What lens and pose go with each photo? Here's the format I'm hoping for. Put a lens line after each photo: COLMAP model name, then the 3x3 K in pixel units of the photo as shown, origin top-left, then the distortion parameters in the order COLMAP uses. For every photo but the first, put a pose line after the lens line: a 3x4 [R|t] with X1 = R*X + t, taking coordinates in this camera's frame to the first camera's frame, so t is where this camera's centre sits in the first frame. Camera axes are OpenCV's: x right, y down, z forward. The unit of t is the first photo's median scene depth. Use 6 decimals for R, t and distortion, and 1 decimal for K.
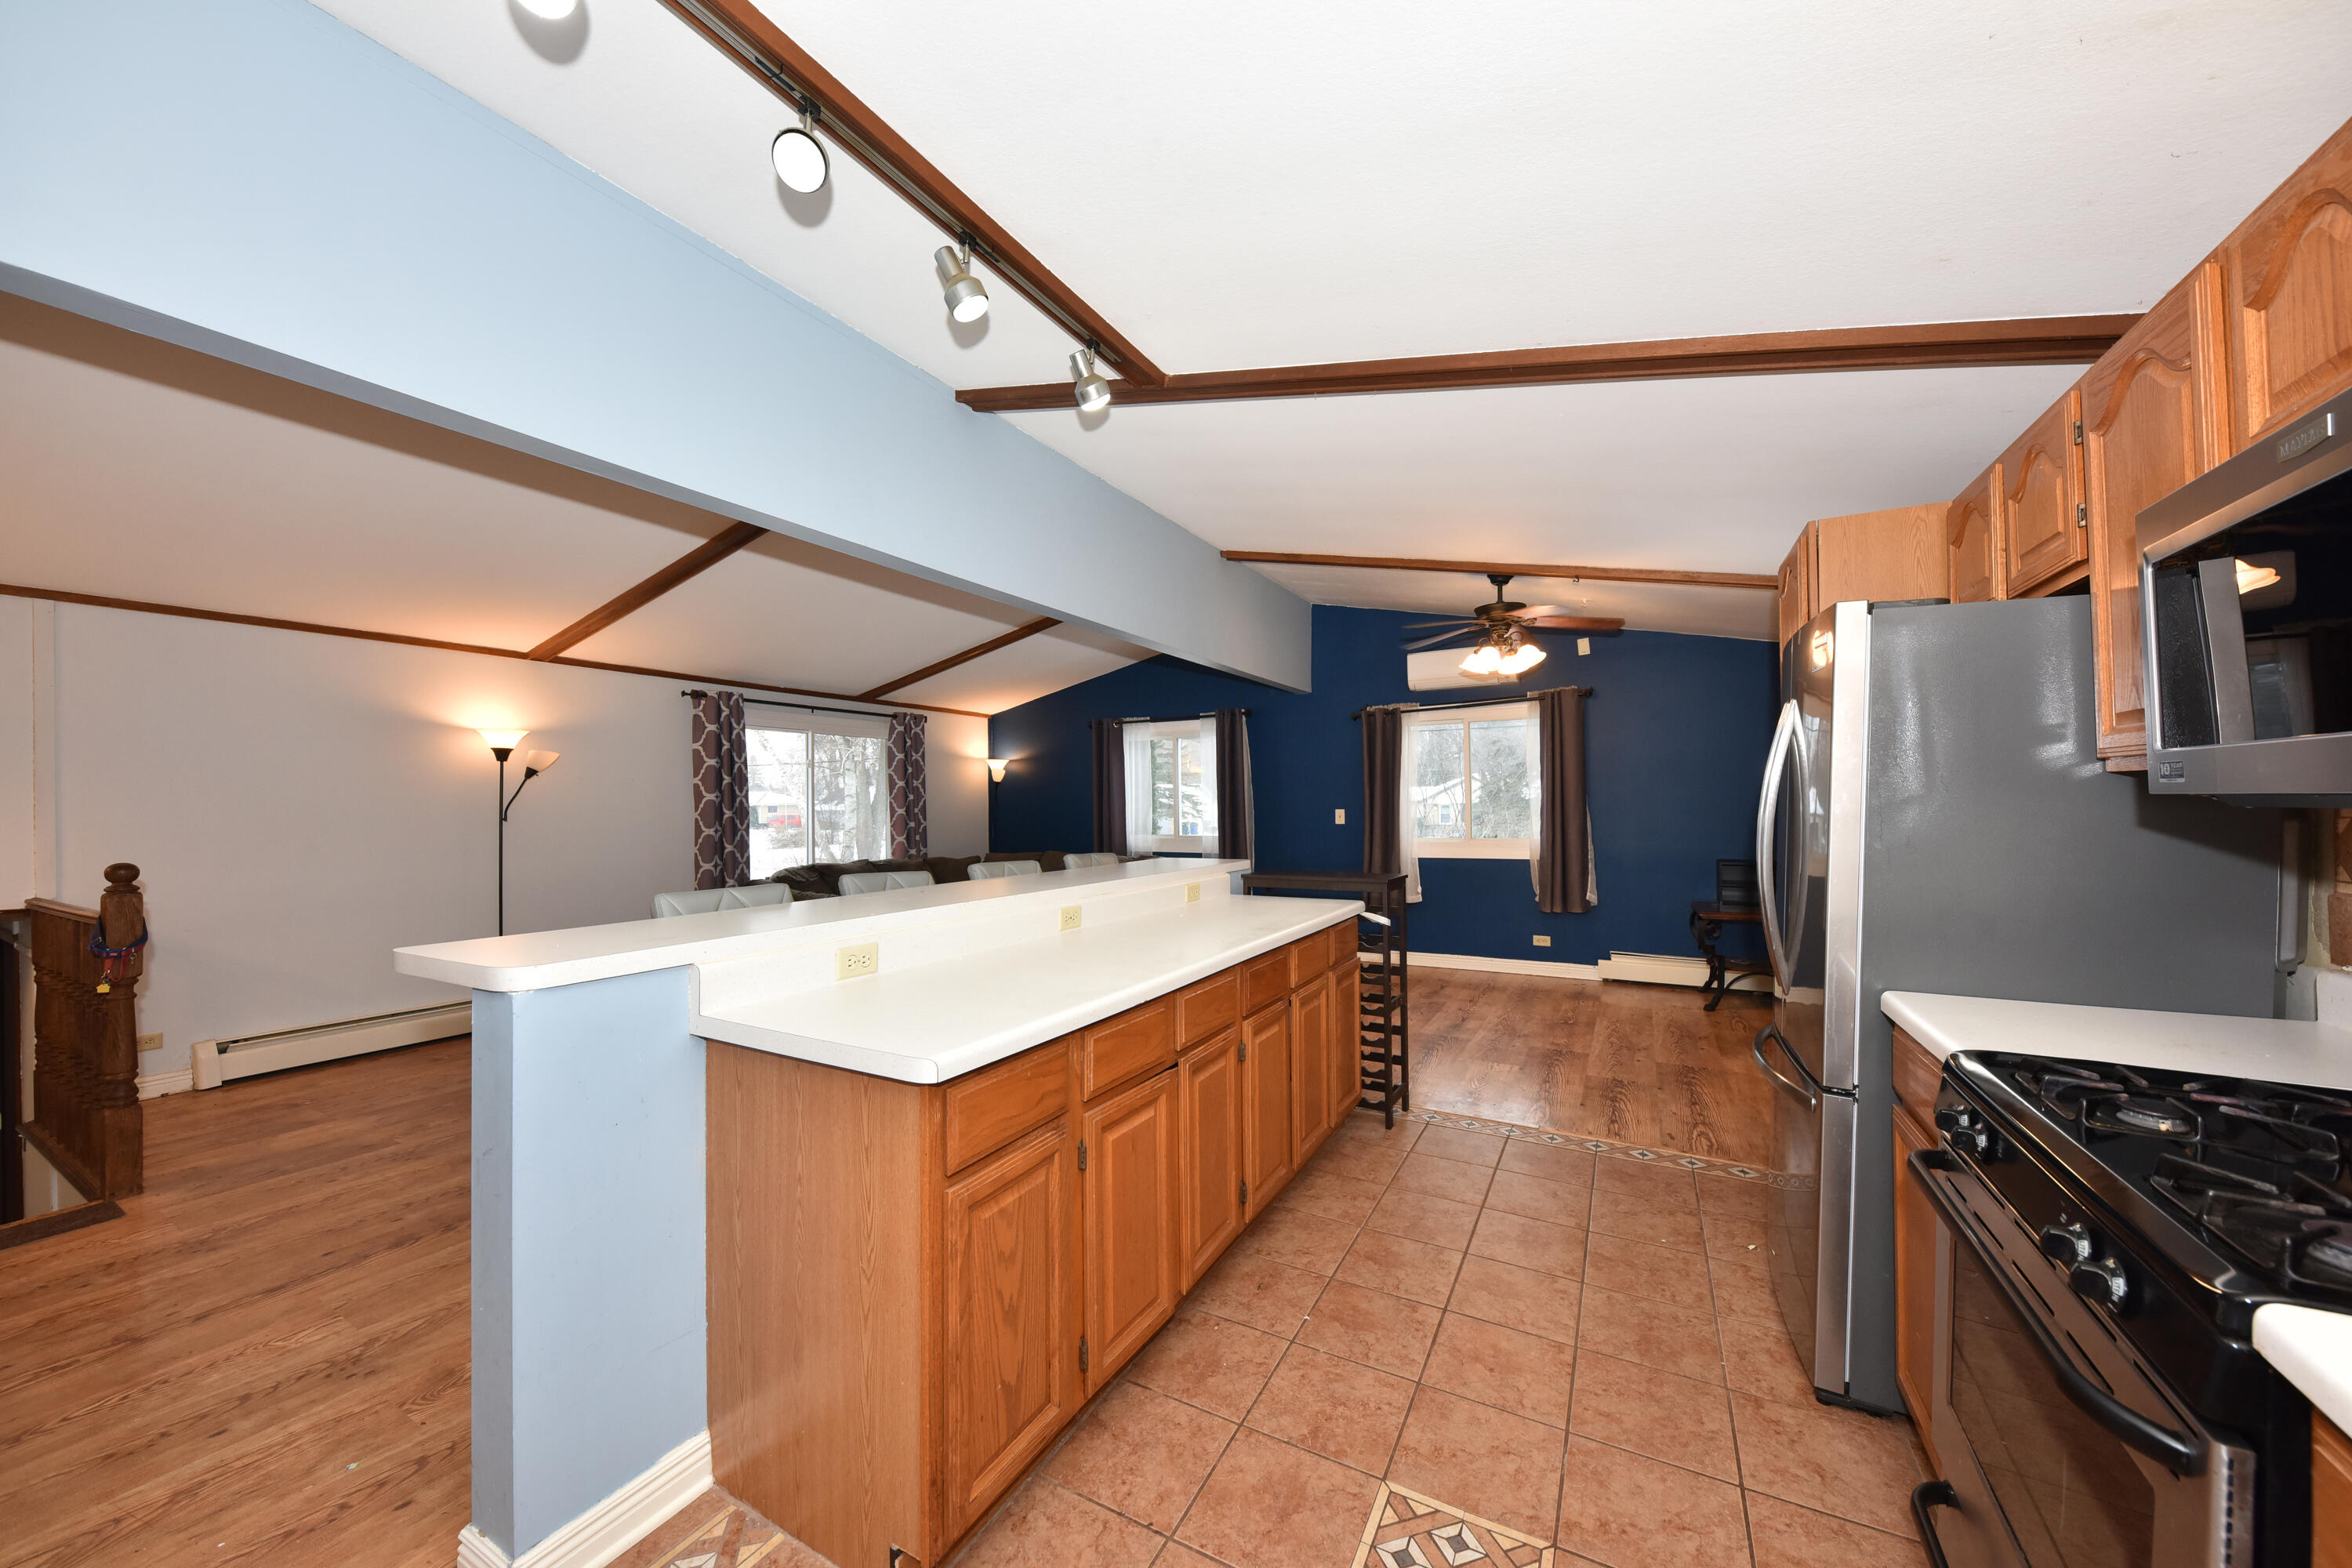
lens RADIAL K [[818.4, 0, 1178.8], [0, 818.4, 794.1], [0, 0, 1]] dist [0.009423, -0.005620]
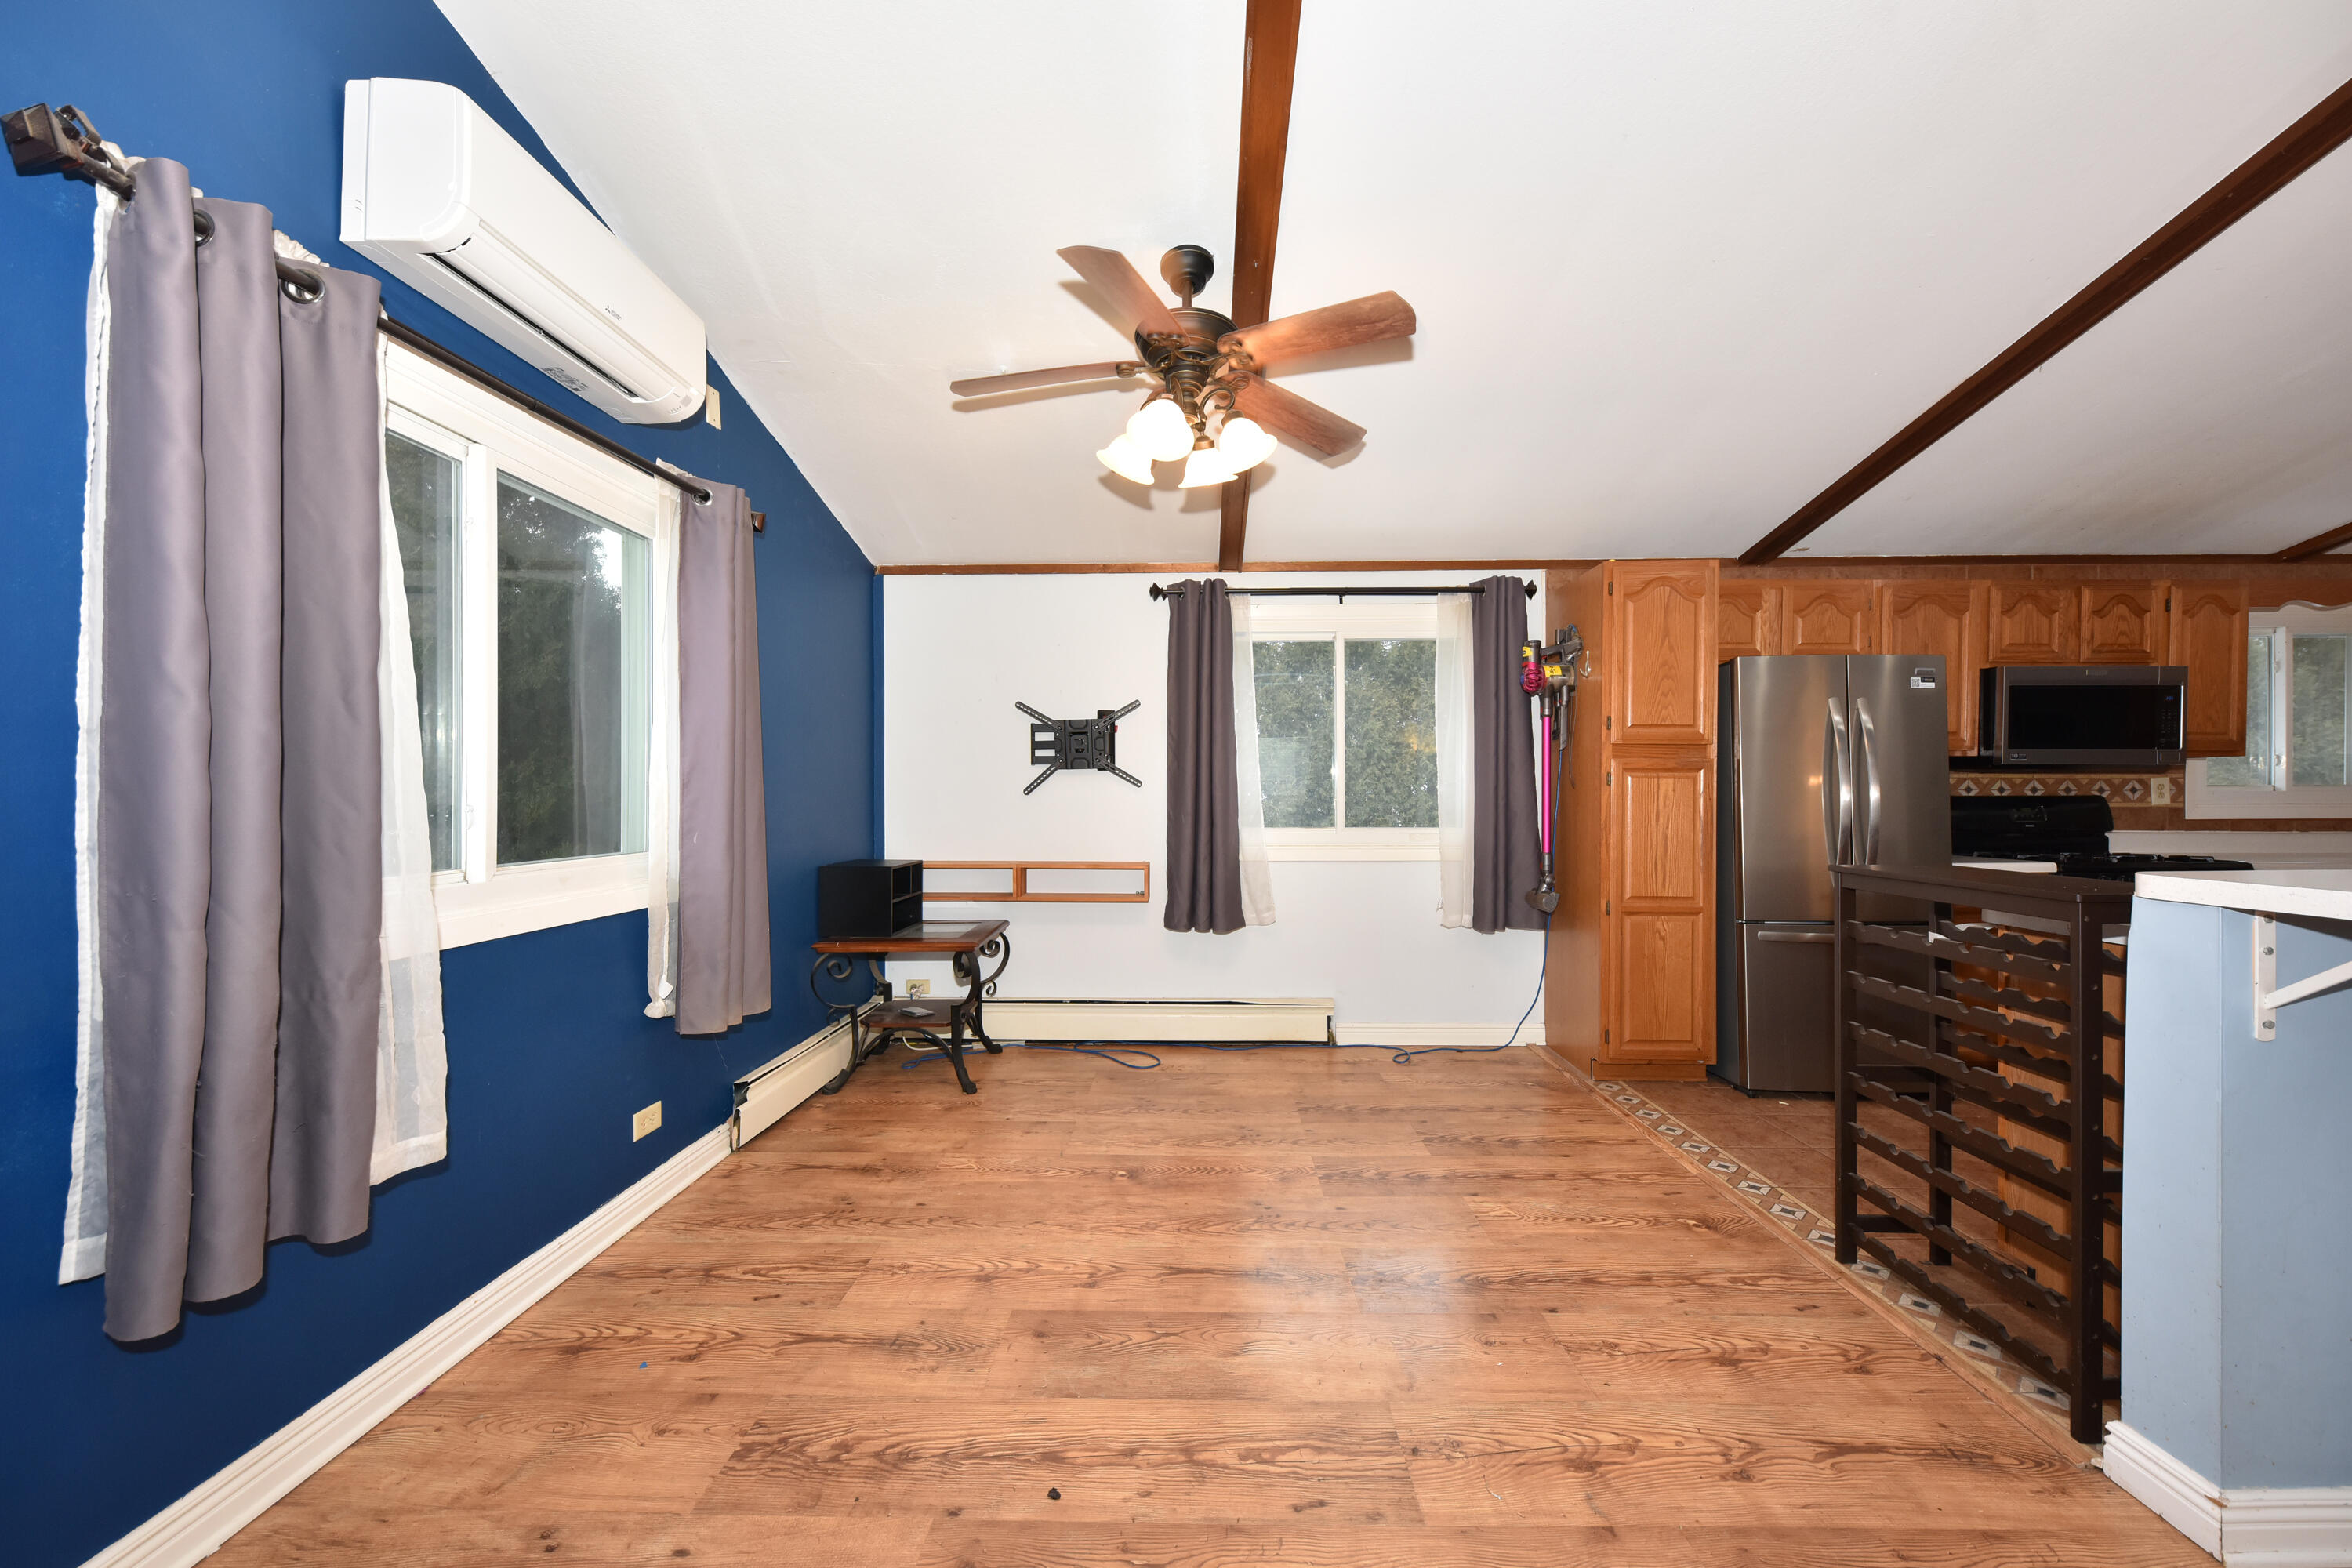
lens RADIAL K [[872.1, 0, 1179.5], [0, 872.1, 798.5], [0, 0, 1]] dist [0.014658, -0.008572]
pose [[-0.469612, 0.010396, 0.882812, -0.032591], [-0.004121, 0.999894, -0.013967, 0.032301], [-0.882863, -0.010198, -0.469519, 0.925227]]
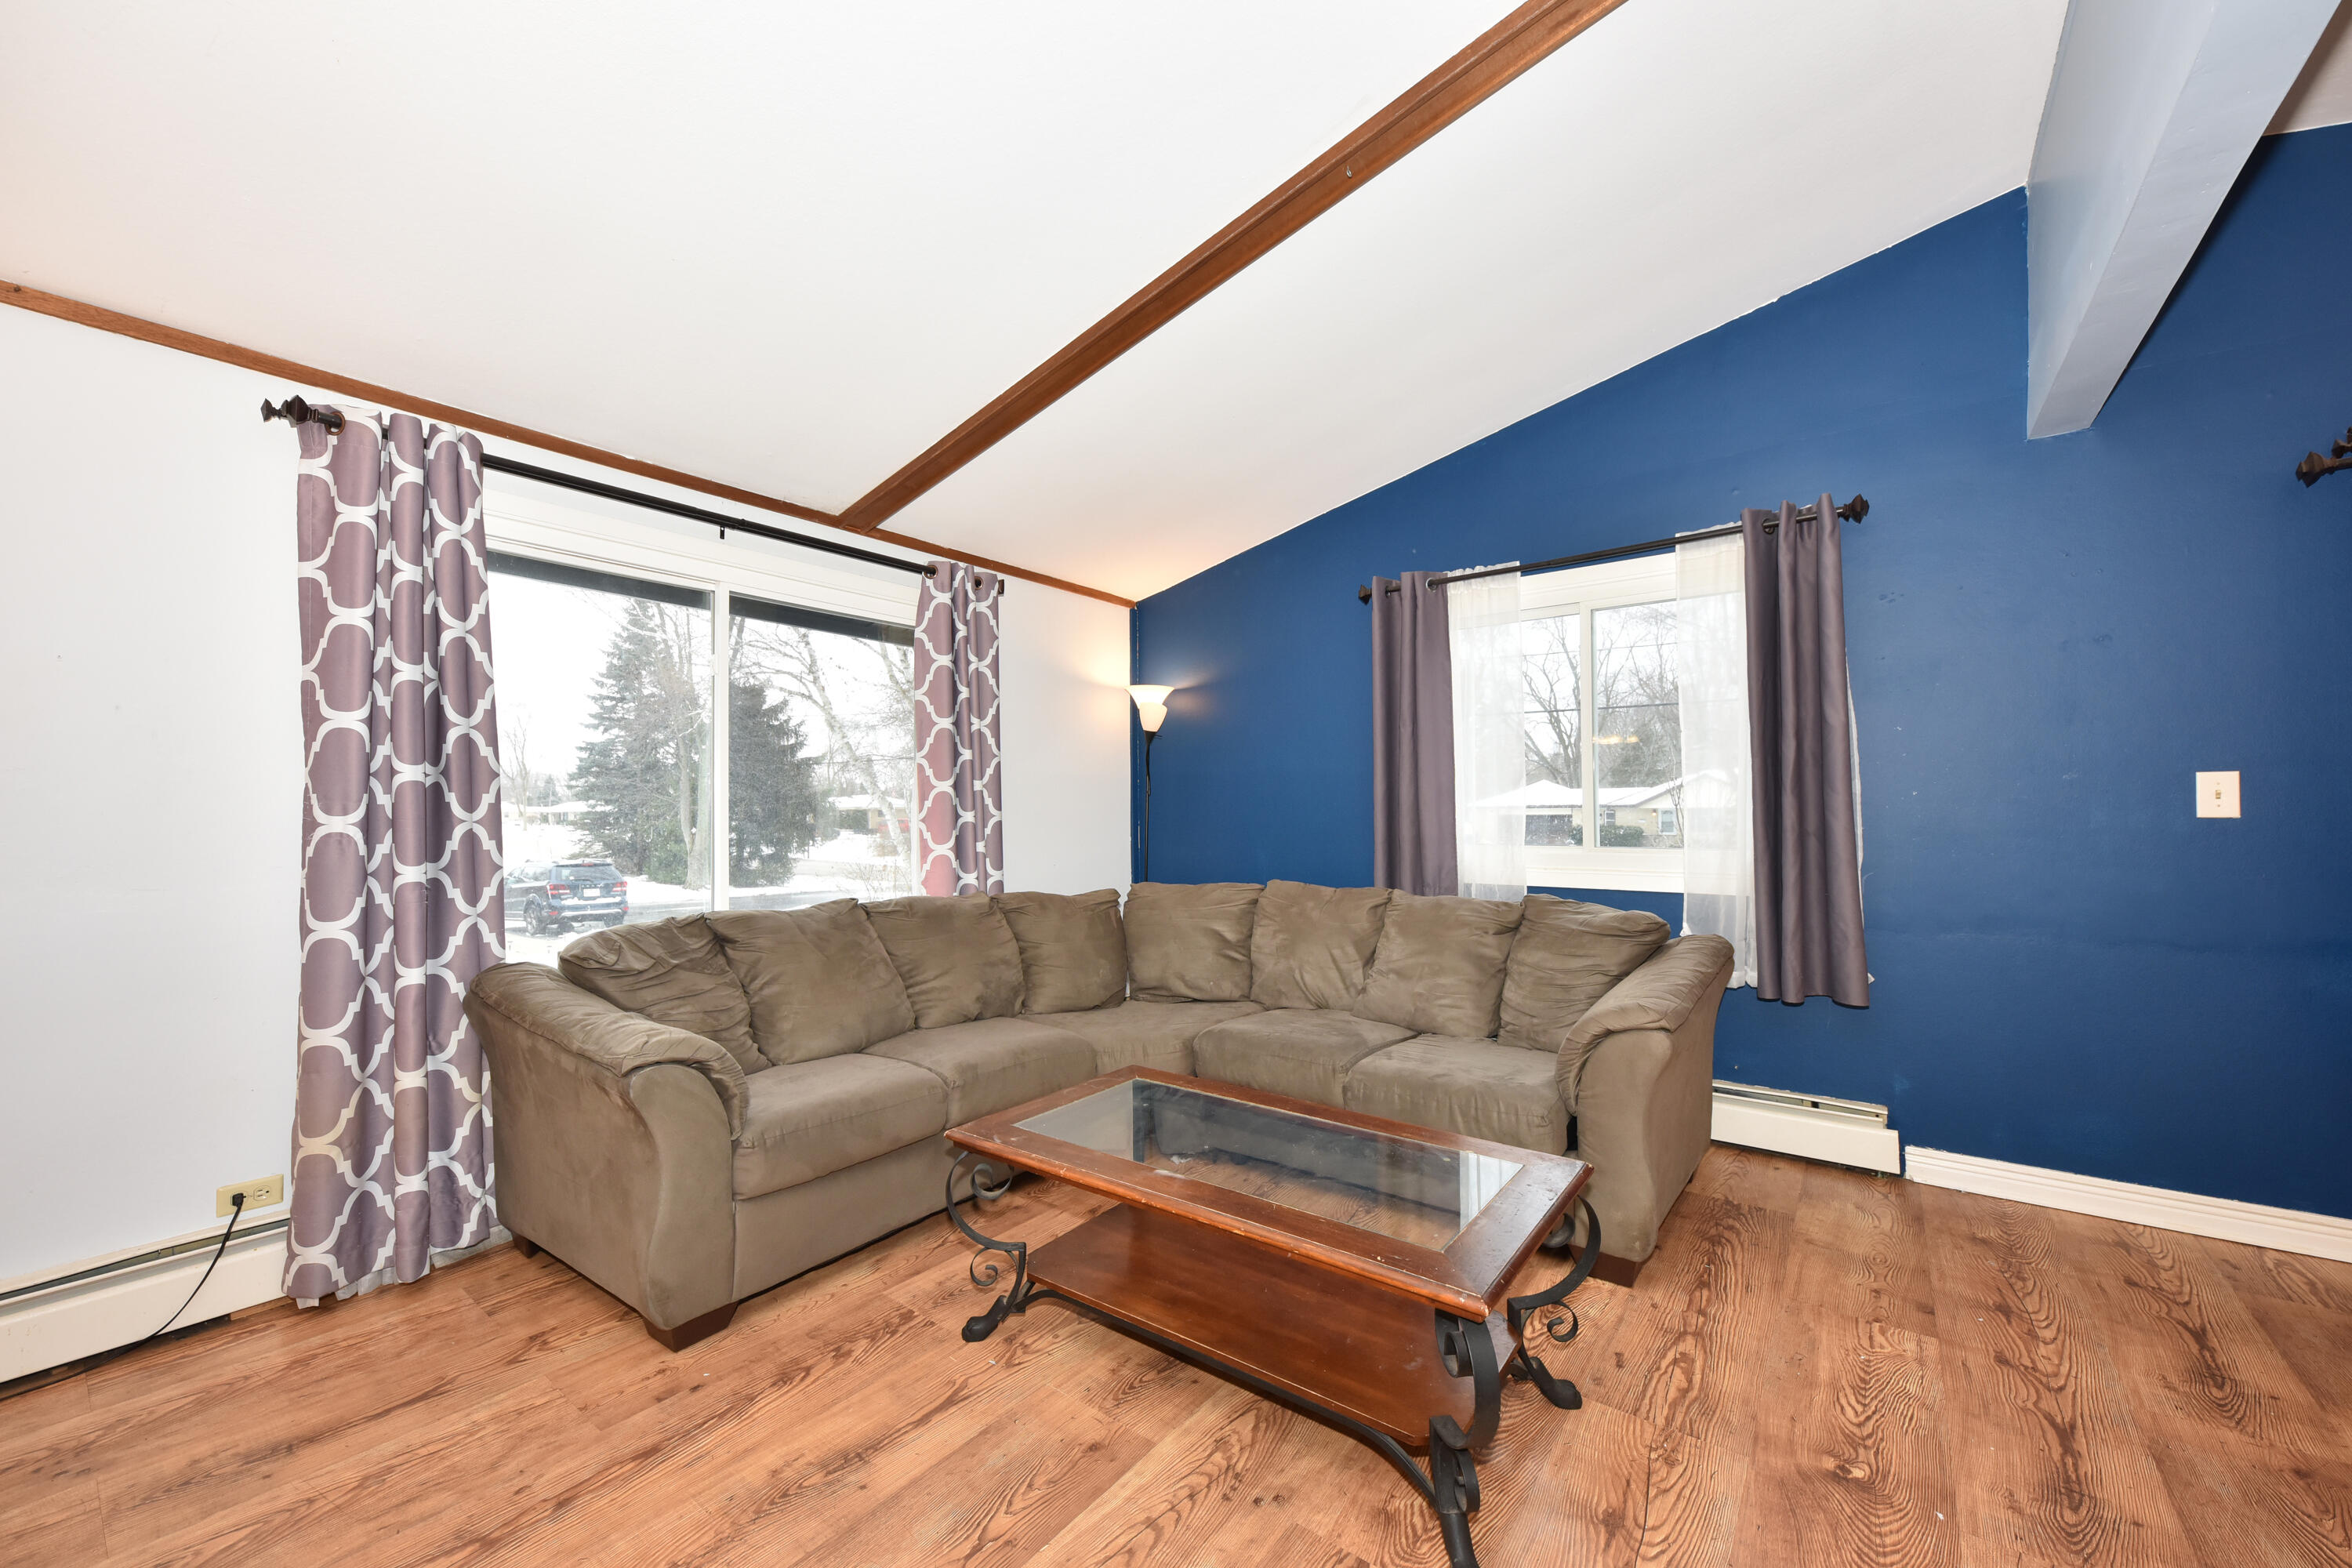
lens RADIAL K [[886.5, 0, 1179.1], [0, 886.5, 794.0], [0, 0, 1]] dist [0.004193, -0.000322]
pose [[0.989396, 0.000476, -0.145240, -0.167878], [-0.001226, 0.999986, -0.005074, 0.031461], [0.145235, 0.005198, 0.989383, 0.634323]]
